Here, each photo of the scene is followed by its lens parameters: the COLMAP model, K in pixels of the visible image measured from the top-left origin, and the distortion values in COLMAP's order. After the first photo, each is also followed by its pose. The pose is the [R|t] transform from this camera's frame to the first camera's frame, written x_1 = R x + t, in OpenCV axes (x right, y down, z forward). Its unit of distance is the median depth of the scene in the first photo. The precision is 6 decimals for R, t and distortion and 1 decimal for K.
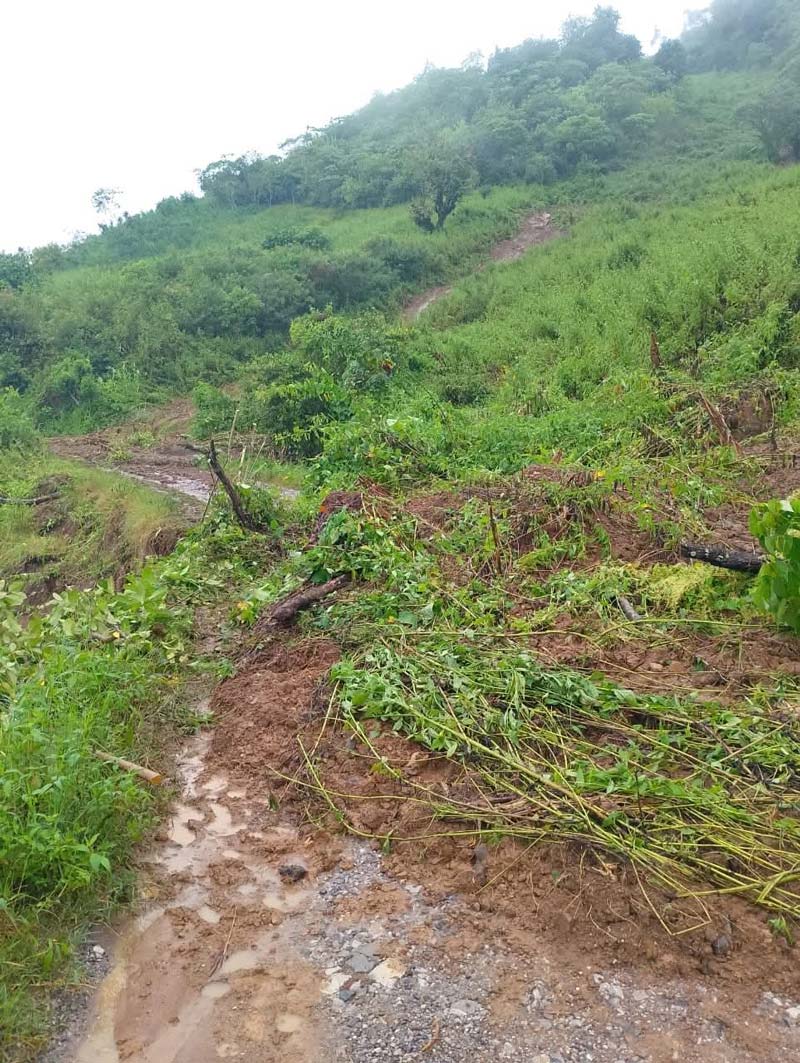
lens RADIAL K [[762.7, 0, 402.4], [0, 762.7, 529.9], [0, 0, 1]] dist [0.007305, -0.000883]
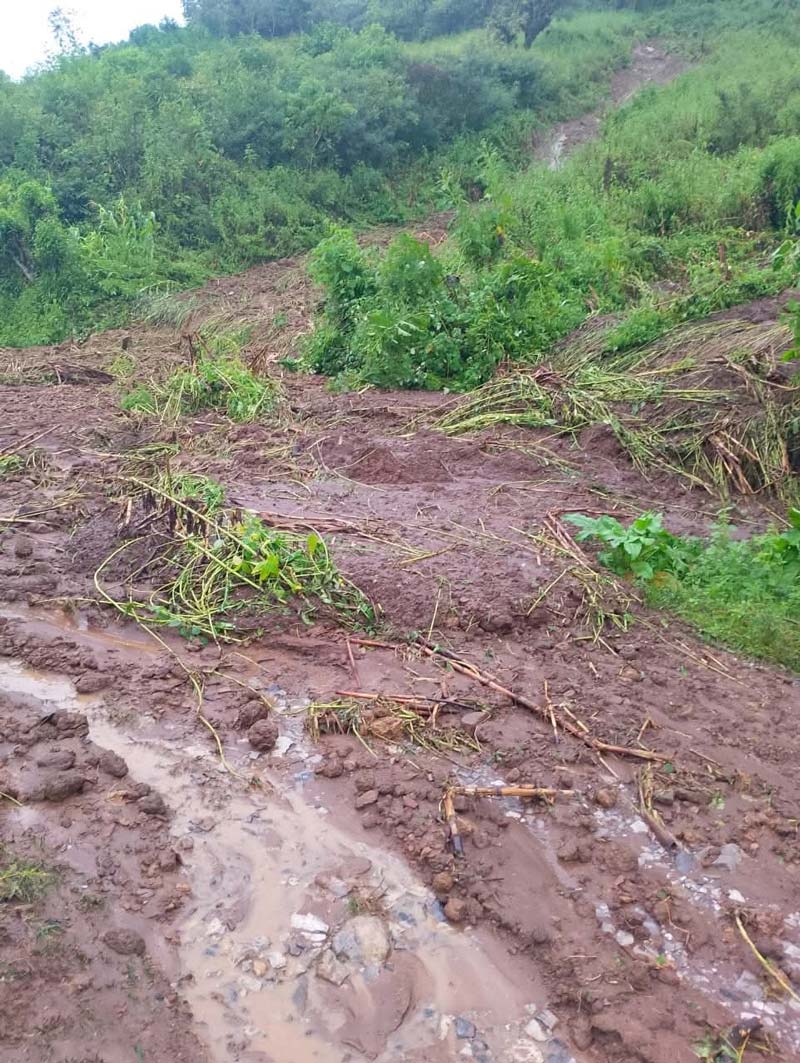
lens RADIAL K [[762.7, 0, 397.5], [0, 762.7, 533.7], [0, 0, 1]] dist [0.007305, -0.000883]
pose [[0.999406, 0.020271, 0.027880, -0.171419], [-0.023841, 0.990651, 0.134319, -0.063688], [-0.024897, -0.134903, 0.990546, 0.417132]]
